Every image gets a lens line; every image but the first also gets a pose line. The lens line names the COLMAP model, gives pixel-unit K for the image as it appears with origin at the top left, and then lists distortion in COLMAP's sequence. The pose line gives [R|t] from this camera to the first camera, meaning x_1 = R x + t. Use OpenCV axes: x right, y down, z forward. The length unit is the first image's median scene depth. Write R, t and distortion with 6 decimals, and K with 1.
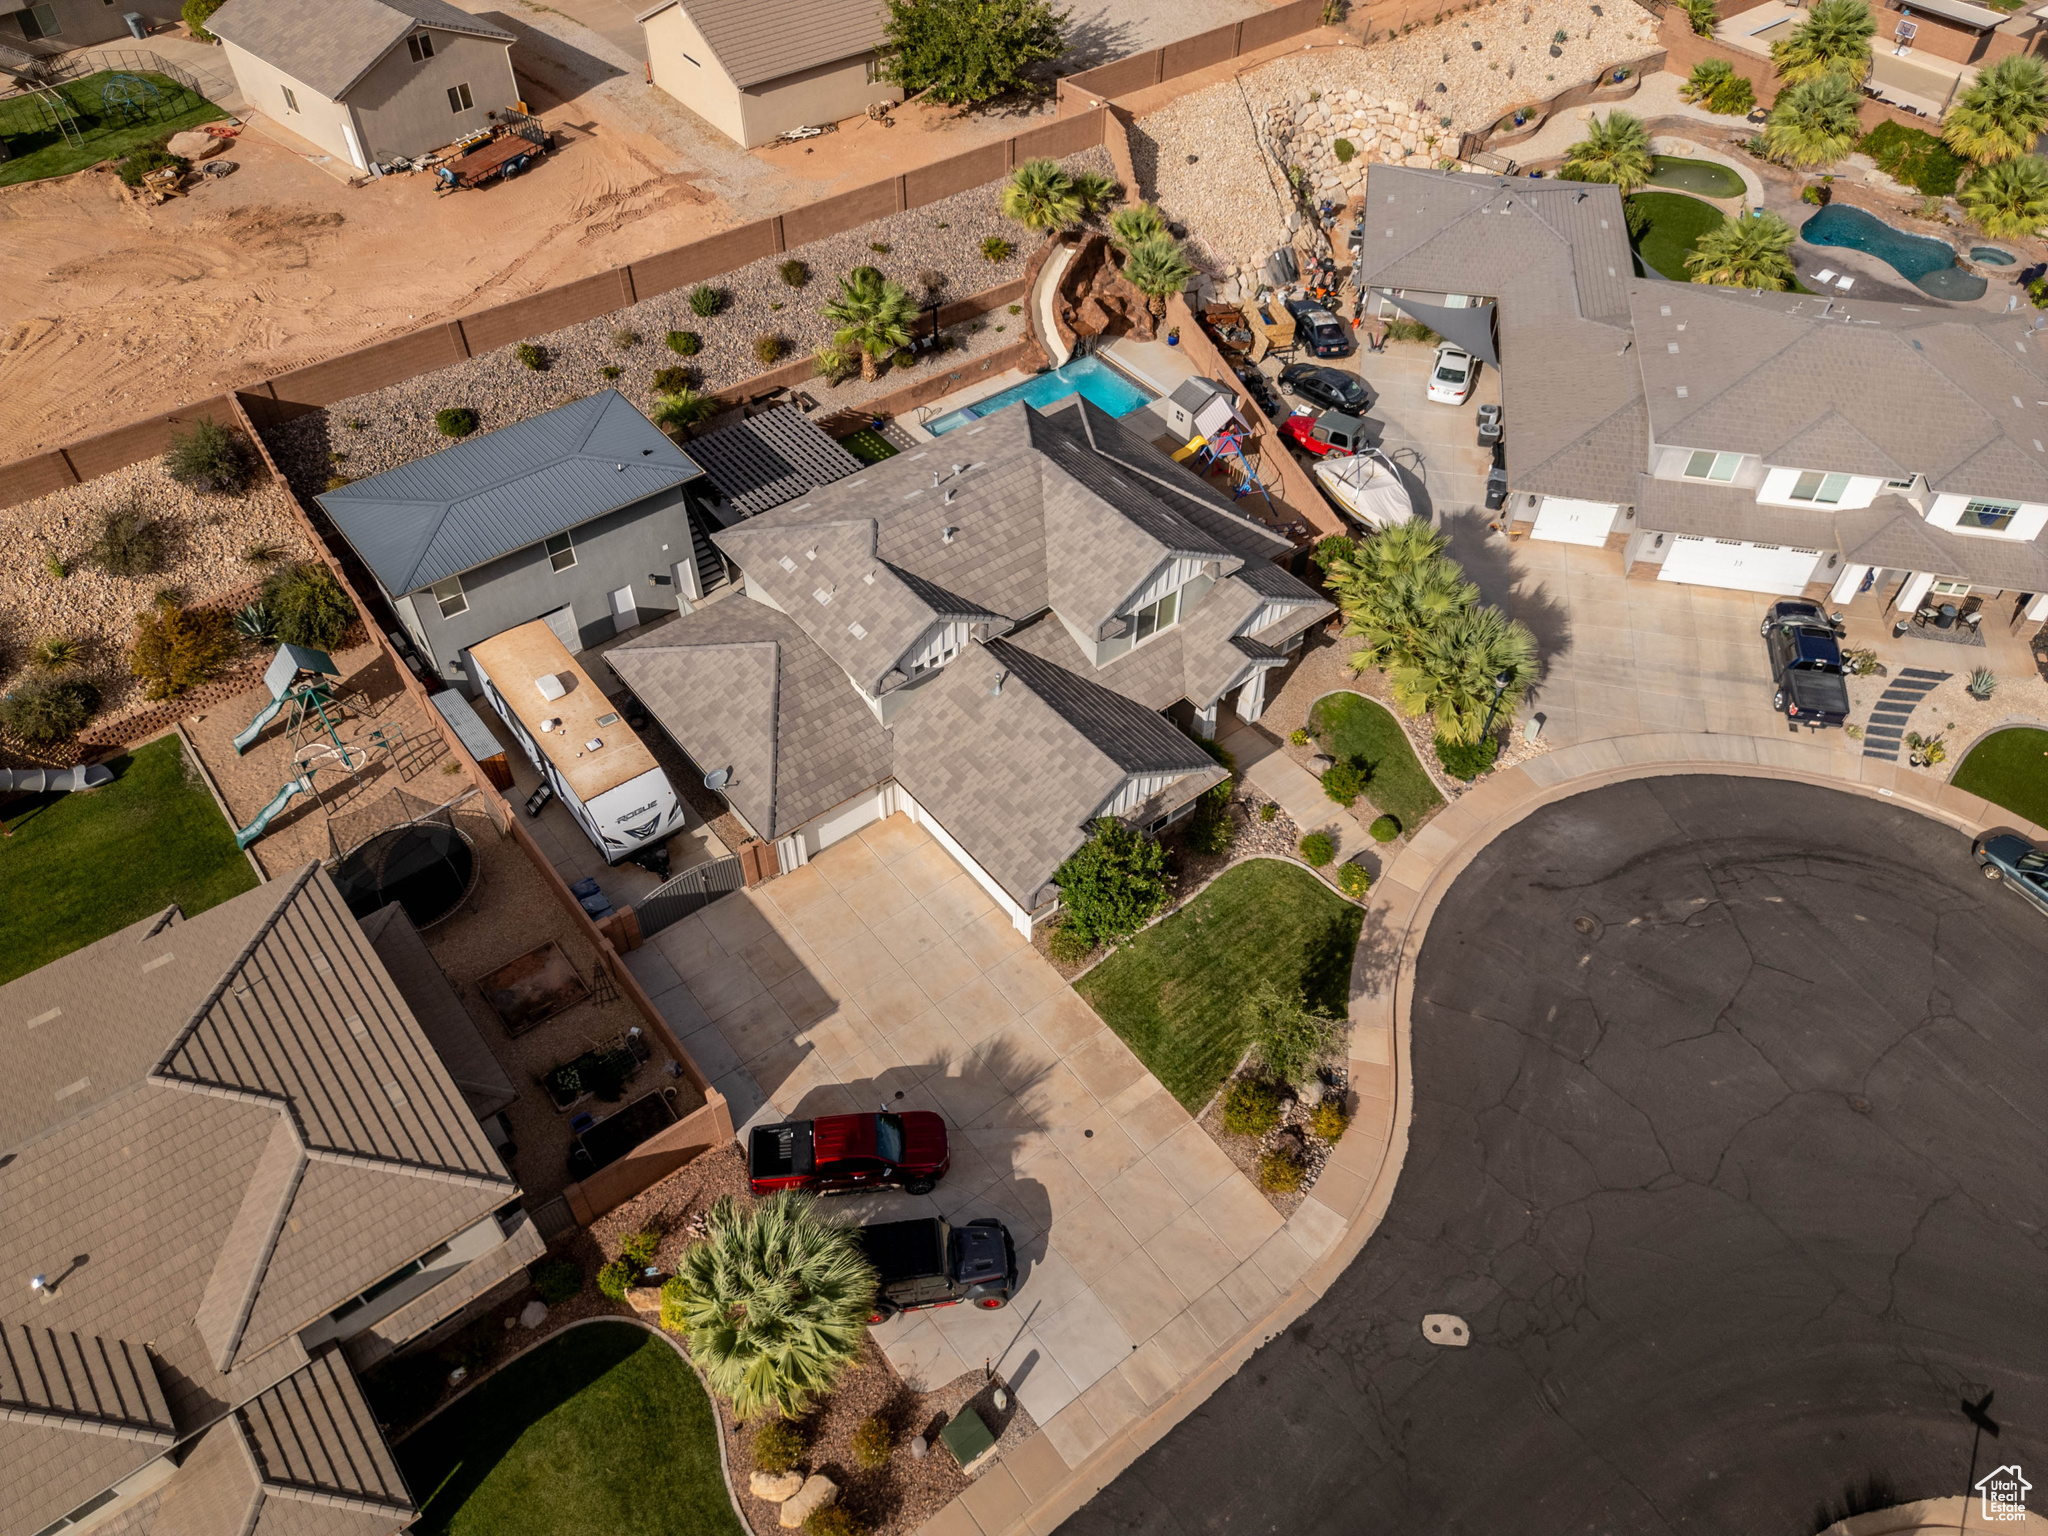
lens RADIAL K [[1442.9, 0, 1026.2], [0, 1442.9, 766.5], [0, 0, 1]] dist [0.065373, -0.062991]
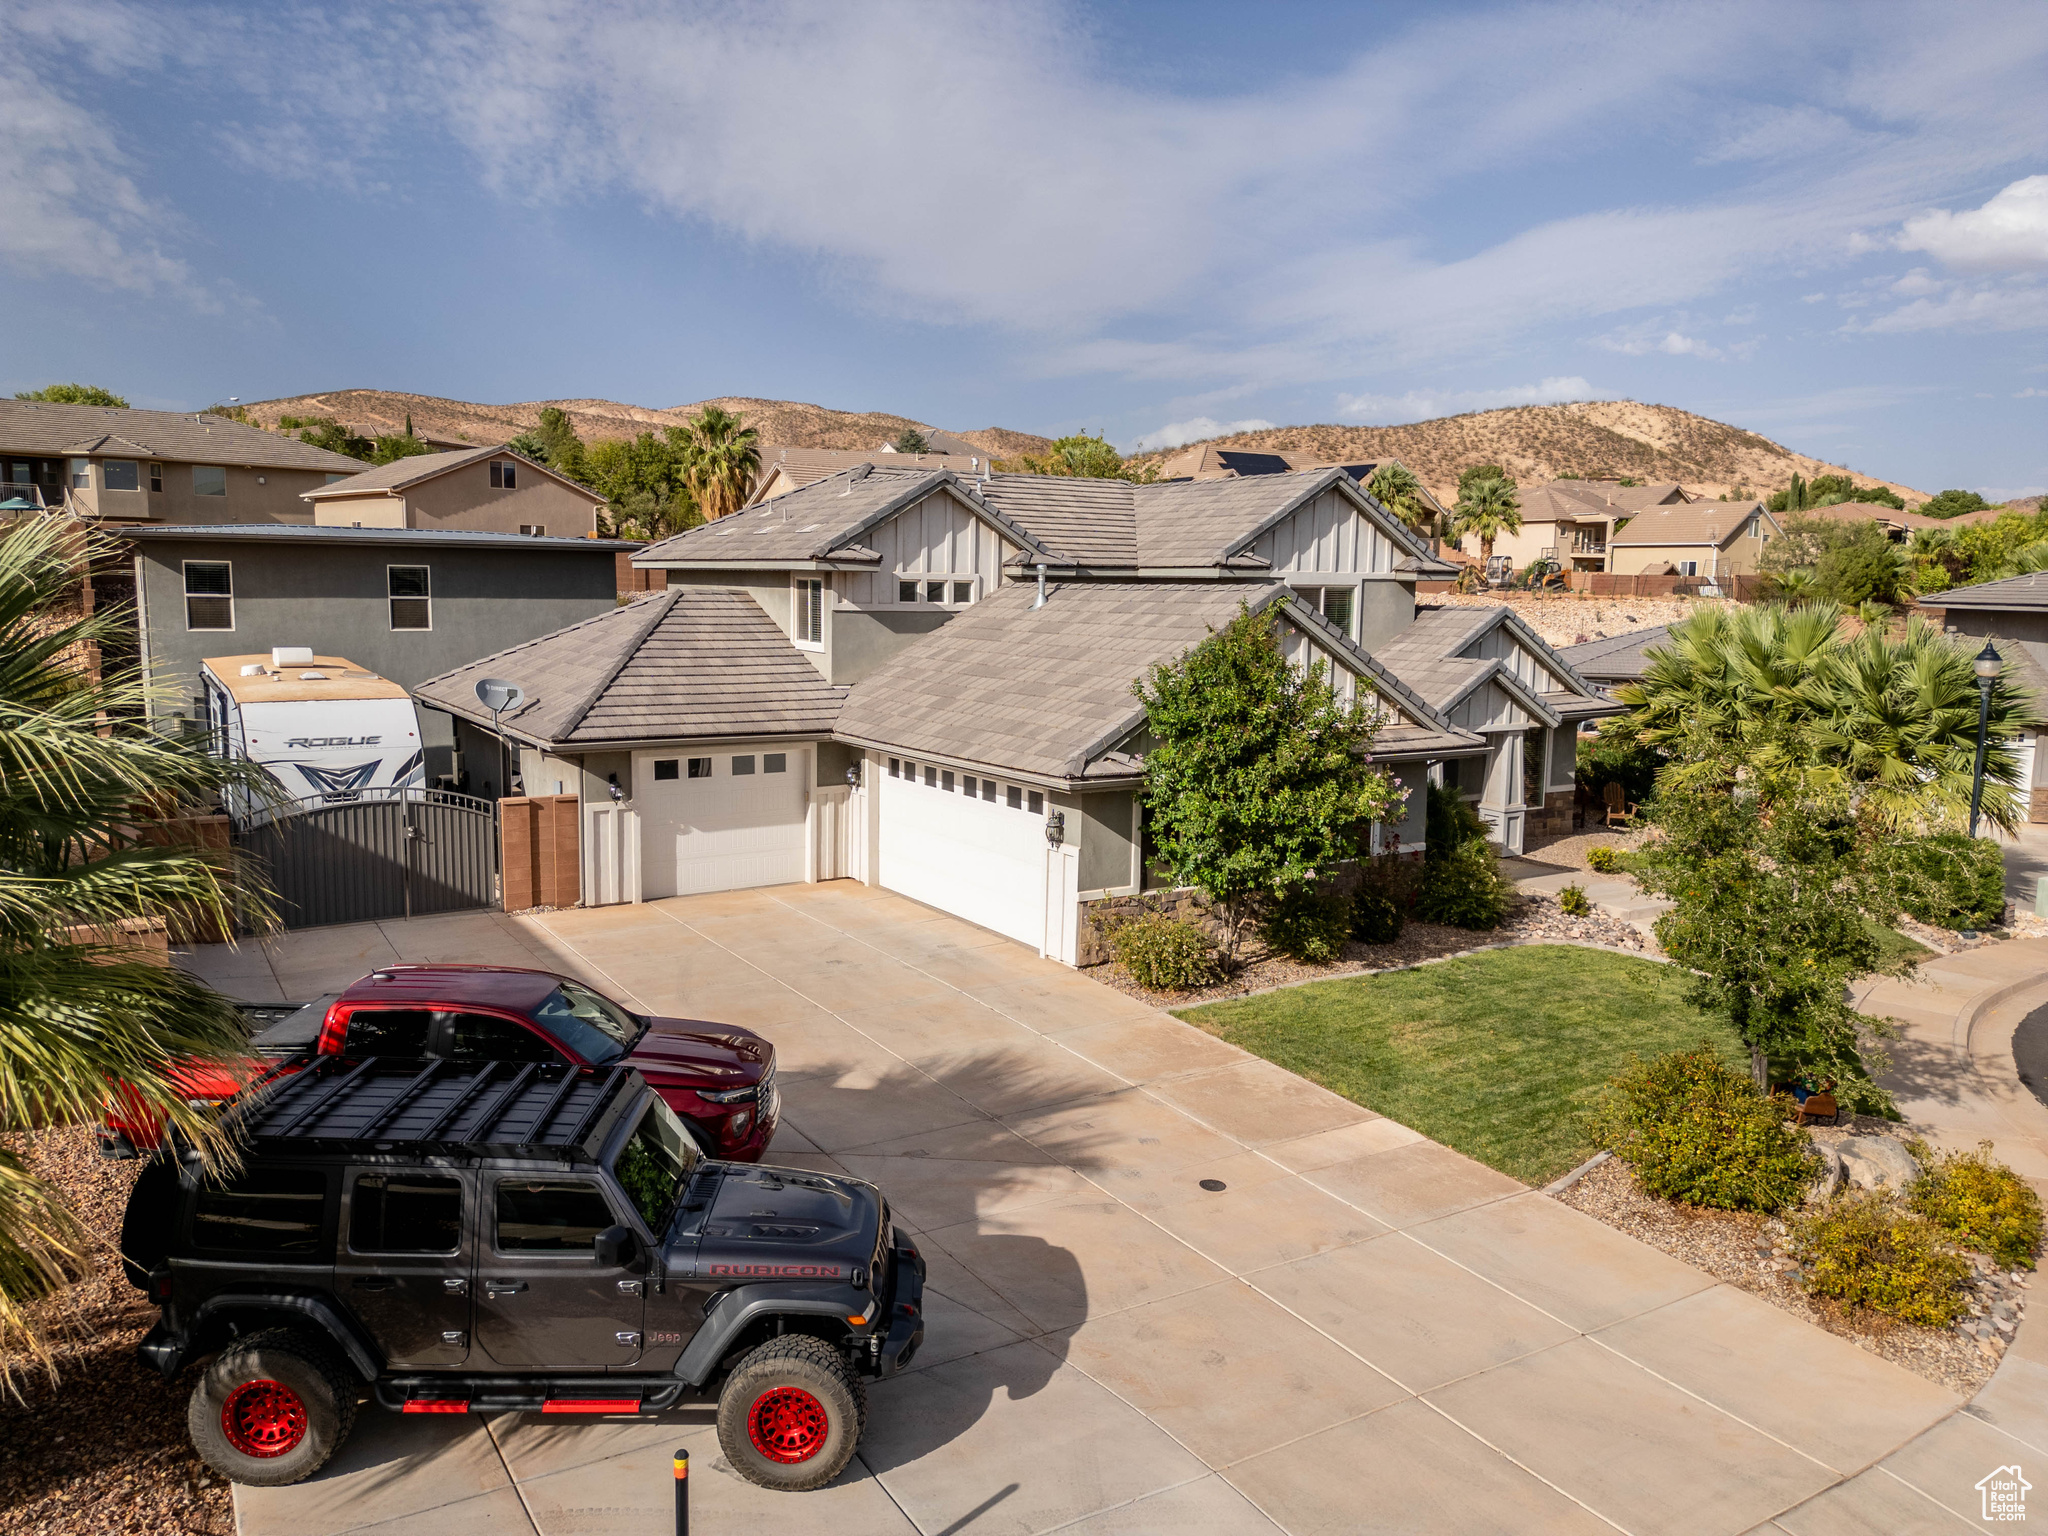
lens RADIAL K [[1442.9, 0, 1026.2], [0, 1442.9, 766.5], [0, 0, 1]] dist [0.065373, -0.062991]
pose [[0.995588, 0.014403, -0.092722, 0.023507], [-0.070852, 0.763251, -0.642206, 0.304822], [0.061521, 0.645942, 0.760903, 0.531240]]
